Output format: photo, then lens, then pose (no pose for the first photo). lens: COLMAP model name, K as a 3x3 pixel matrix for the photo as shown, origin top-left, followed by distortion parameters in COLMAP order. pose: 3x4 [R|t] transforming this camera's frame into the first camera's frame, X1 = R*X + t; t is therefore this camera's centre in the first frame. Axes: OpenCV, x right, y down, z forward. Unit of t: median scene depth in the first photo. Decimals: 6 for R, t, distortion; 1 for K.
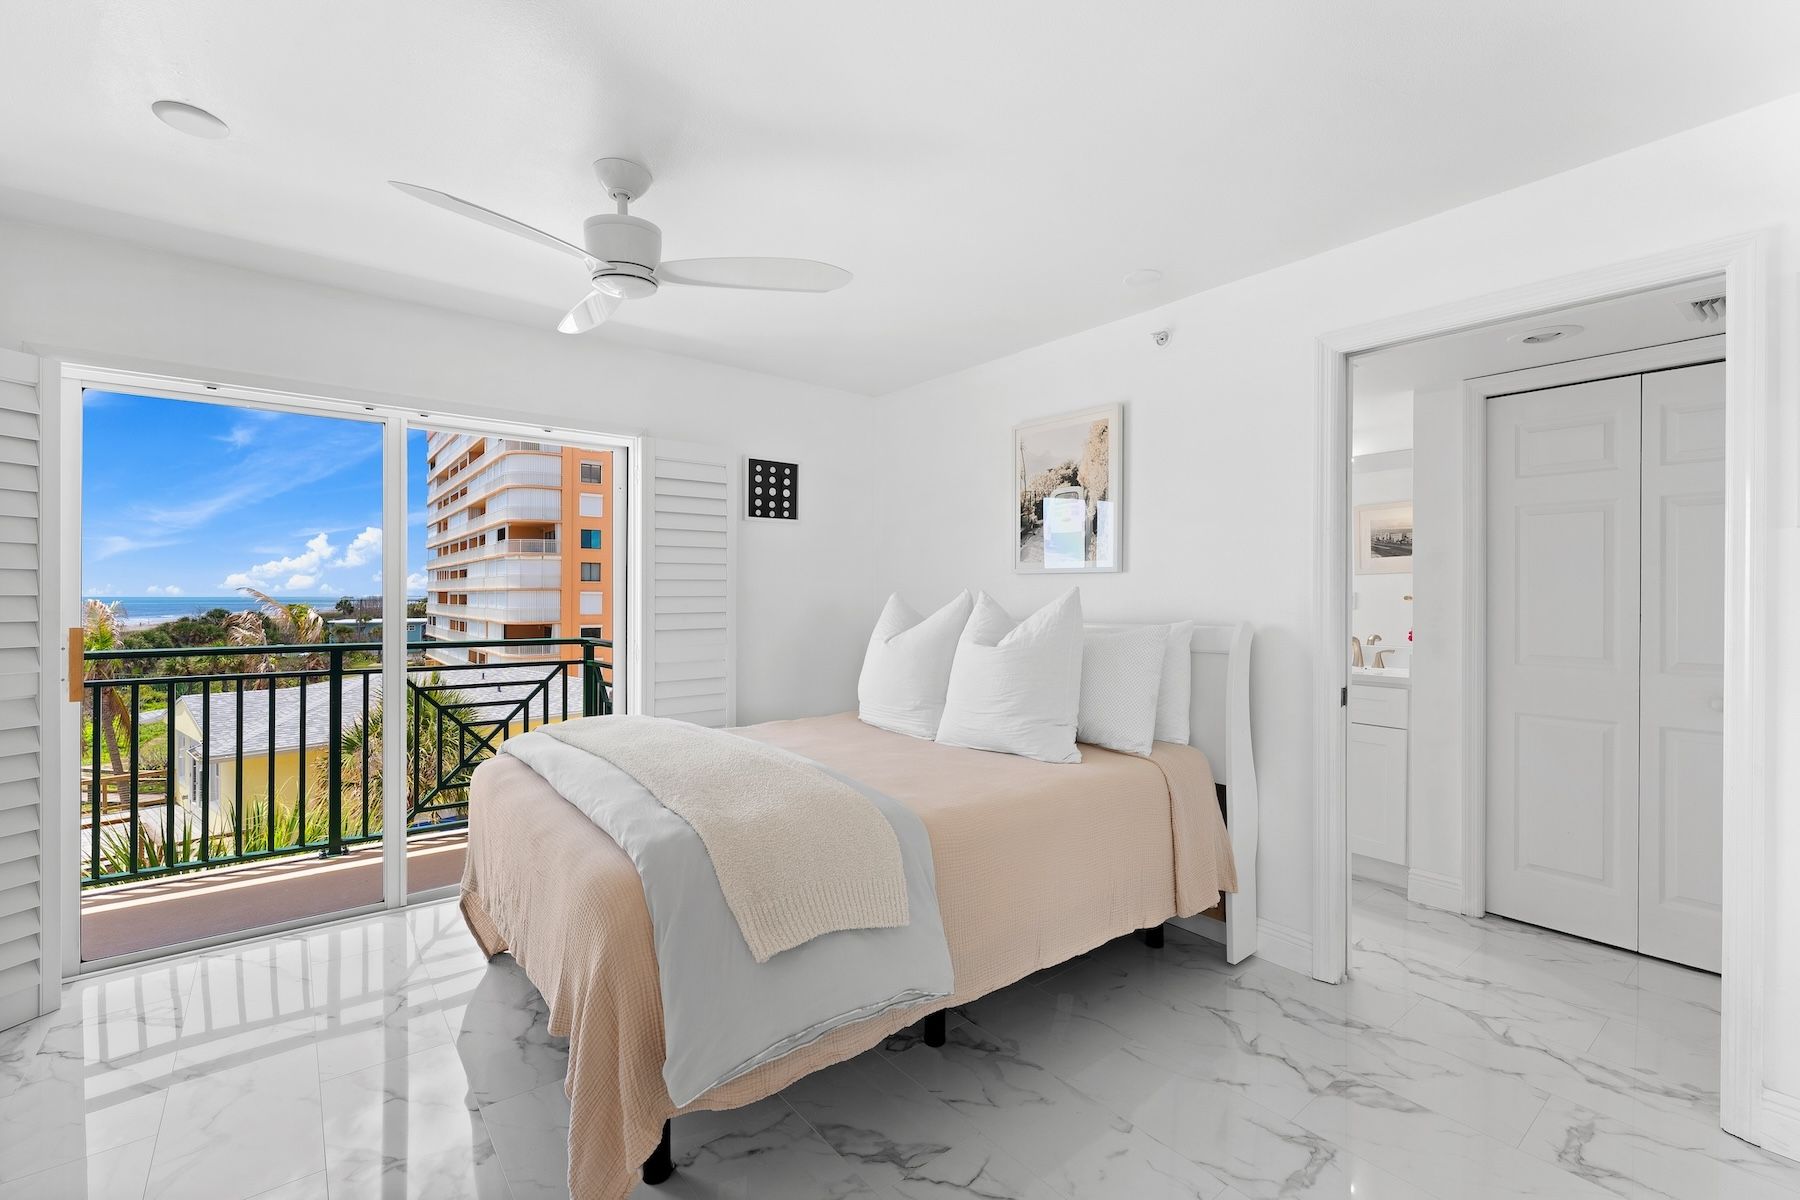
lens RADIAL K [[737.8, 0, 900.0], [0, 737.8, 600.0], [0, 0, 1]] dist [-0.000155, -0.000118]
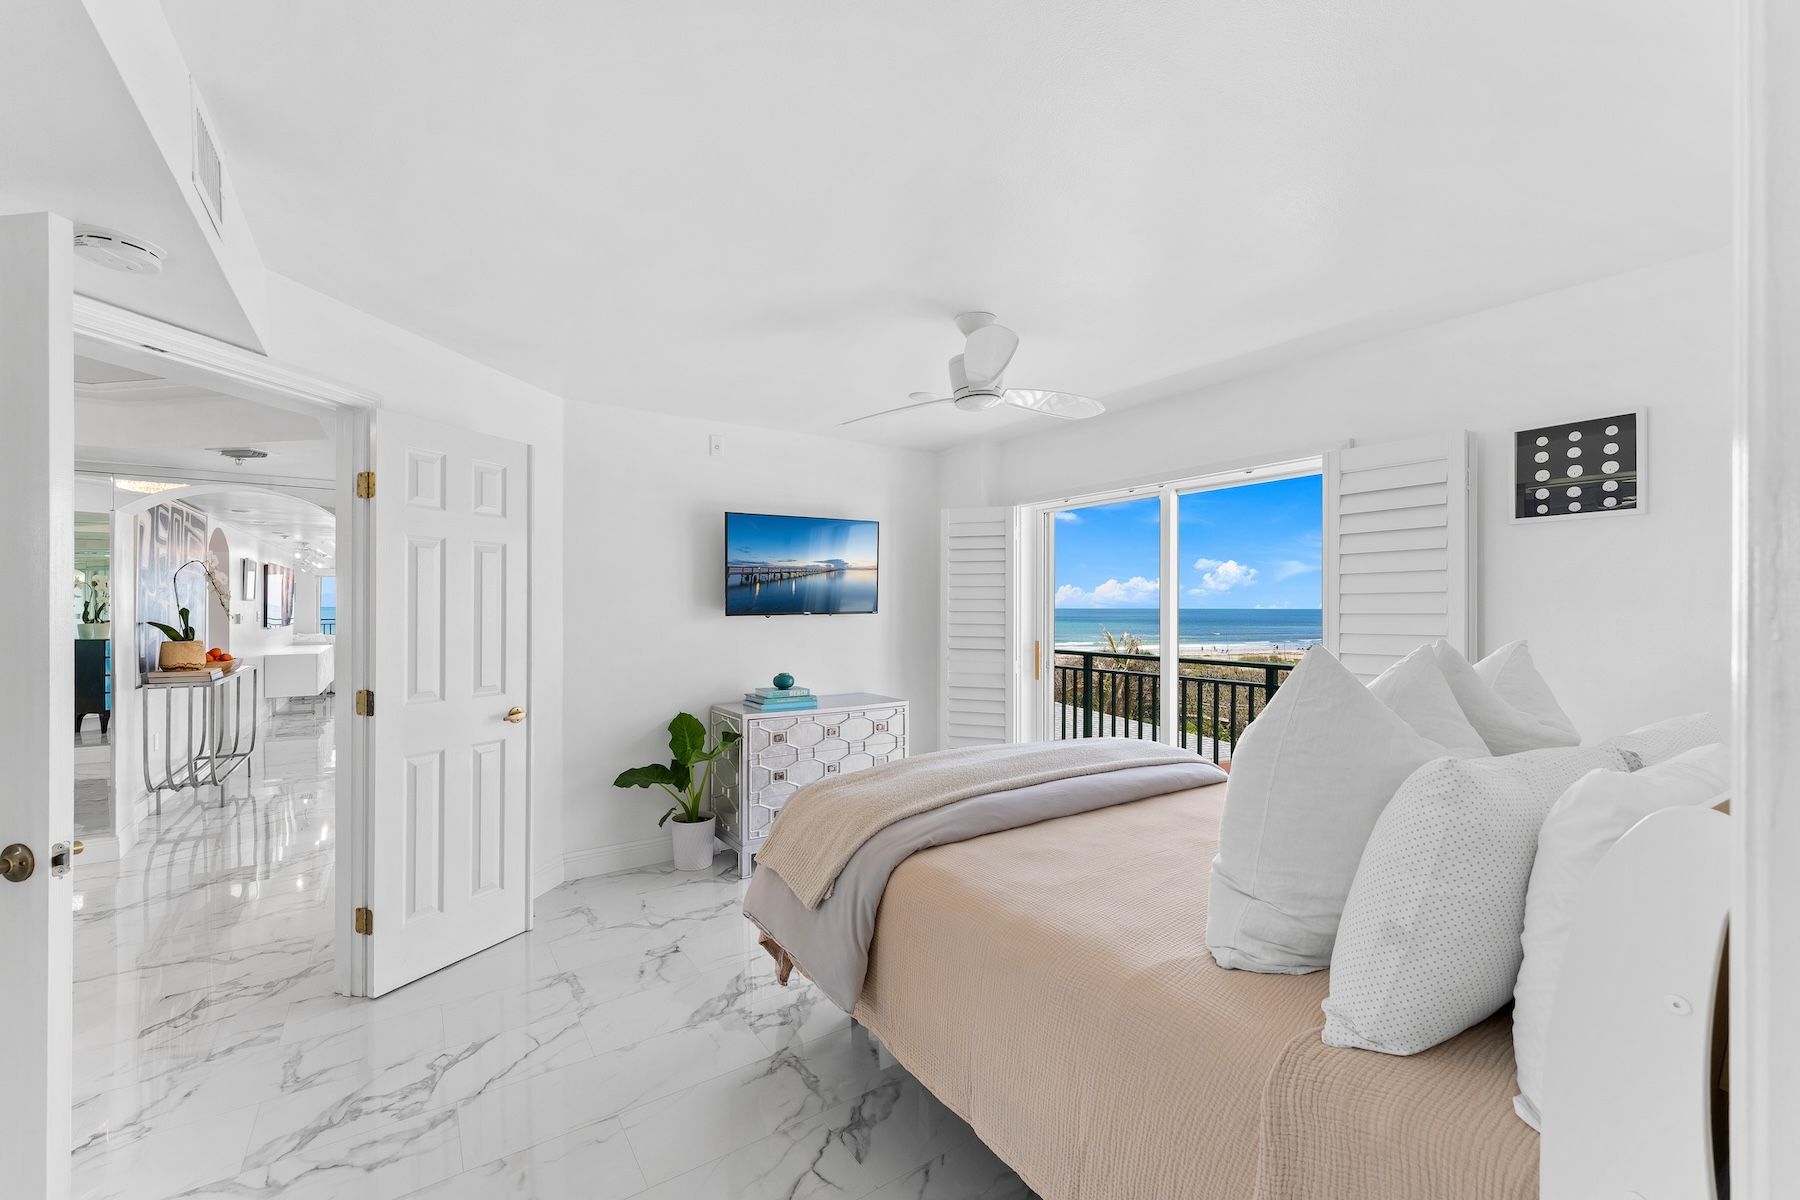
lens RADIAL K [[721.4, 0, 898.2], [0, 721.4, 590.9], [0, 0, 1]] dist [0.000655, -0.000232]
pose [[-0.062708, -0.024482, -0.997732, 0.482123], [-0.007170, 0.999684, -0.024079, -0.027027], [0.998006, 0.005643, -0.062863, 0.475854]]
